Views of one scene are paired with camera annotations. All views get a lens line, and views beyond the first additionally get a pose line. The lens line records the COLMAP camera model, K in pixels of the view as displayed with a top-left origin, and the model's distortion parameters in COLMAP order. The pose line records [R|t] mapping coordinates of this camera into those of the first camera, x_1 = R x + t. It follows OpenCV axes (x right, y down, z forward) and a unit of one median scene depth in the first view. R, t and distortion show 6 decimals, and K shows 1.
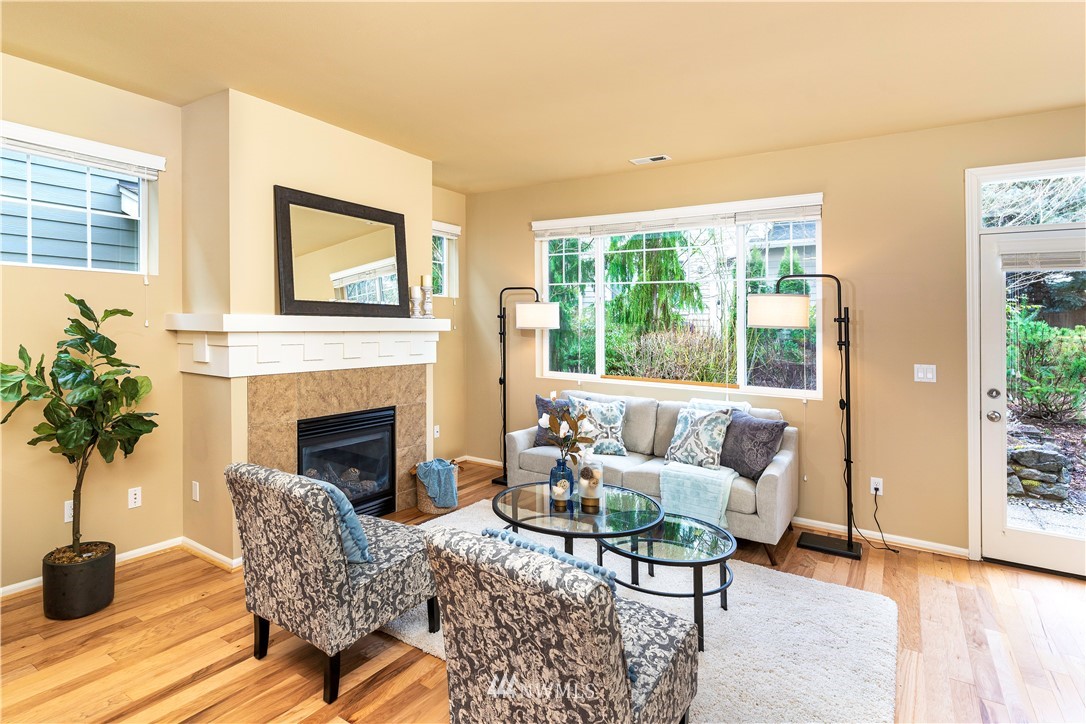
lens RADIAL K [[561.8, 0, 512.2], [0, 561.8, 319.2], [0, 0, 1]] dist [0.001119, 0.000740]
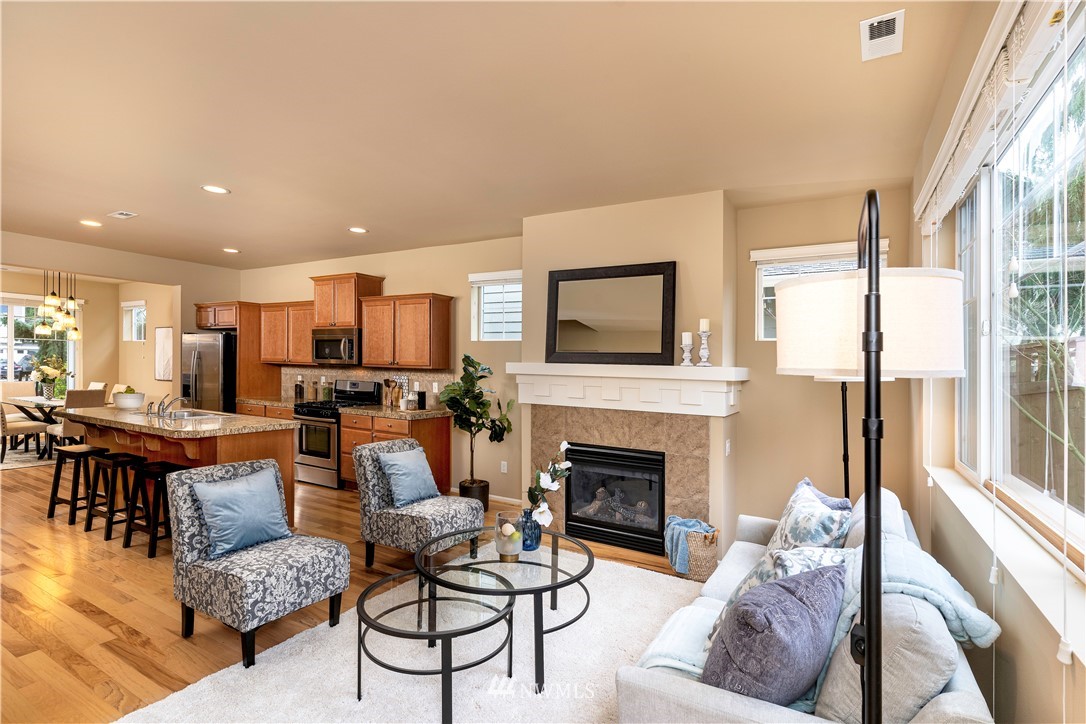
lens RADIAL K [[524.5, 0, 543.5], [0, 524.5, 375.8], [0, 0, 1]] dist [-0.002308, -0.000363]
pose [[0.092295, 0.004310, -0.995722, 0.813600], [-0.016071, 0.999867, 0.002838, 0.019215], [0.995602, 0.015740, 0.092352, 0.790560]]
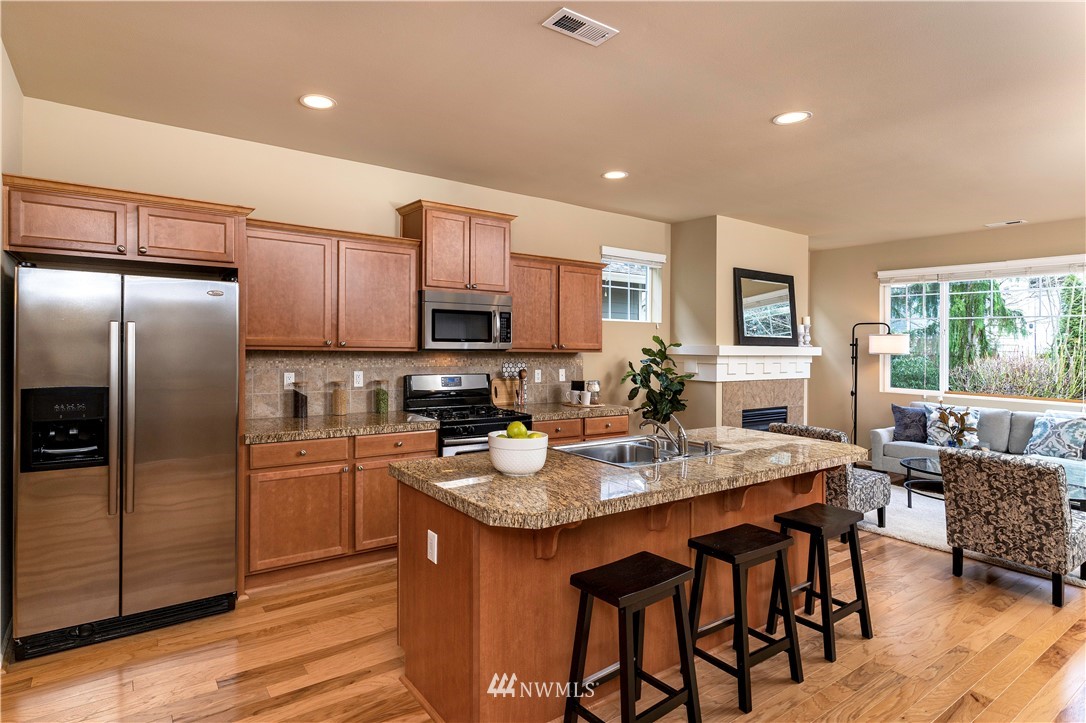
lens RADIAL K [[536.4, 0, 539.5], [0, 536.4, 348.8], [0, 0, 1]] dist [0.013510, -0.000142]
pose [[0.934177, 0.001505, -0.356806, -0.357001], [0.002273, 0.999946, 0.010167, -0.014106], [0.356802, -0.010309, 0.934123, -0.630925]]
